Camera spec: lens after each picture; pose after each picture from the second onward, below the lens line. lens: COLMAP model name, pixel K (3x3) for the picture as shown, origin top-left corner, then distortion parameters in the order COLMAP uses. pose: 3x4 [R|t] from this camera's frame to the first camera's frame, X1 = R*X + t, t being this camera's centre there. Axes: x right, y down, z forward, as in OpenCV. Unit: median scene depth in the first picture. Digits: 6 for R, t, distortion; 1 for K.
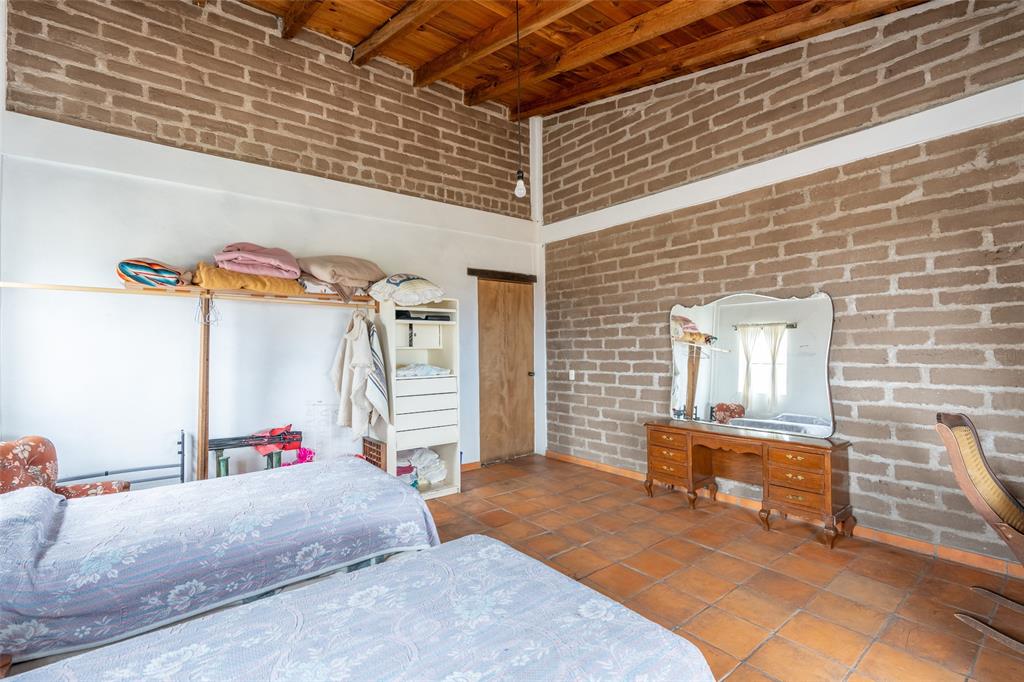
lens RADIAL K [[470.4, 0, 513.5], [0, 470.4, 338.8], [0, 0, 1]] dist [-0.010141, 0.003922]
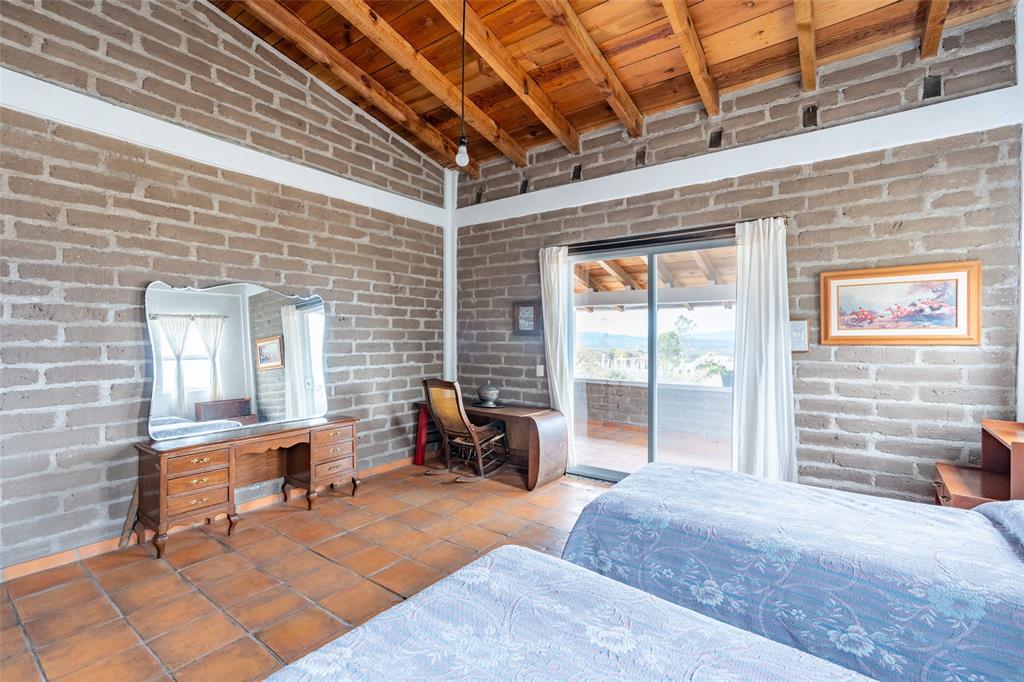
lens RADIAL K [[470.4, 0, 513.5], [0, 470.4, 338.8], [0, 0, 1]] dist [-0.010141, 0.003922]
pose [[-0.285919, 0.010897, 0.958192, -0.623500], [-0.016827, 0.999724, -0.016391, 0.022708], [-0.958106, -0.020810, -0.285657, 0.851151]]
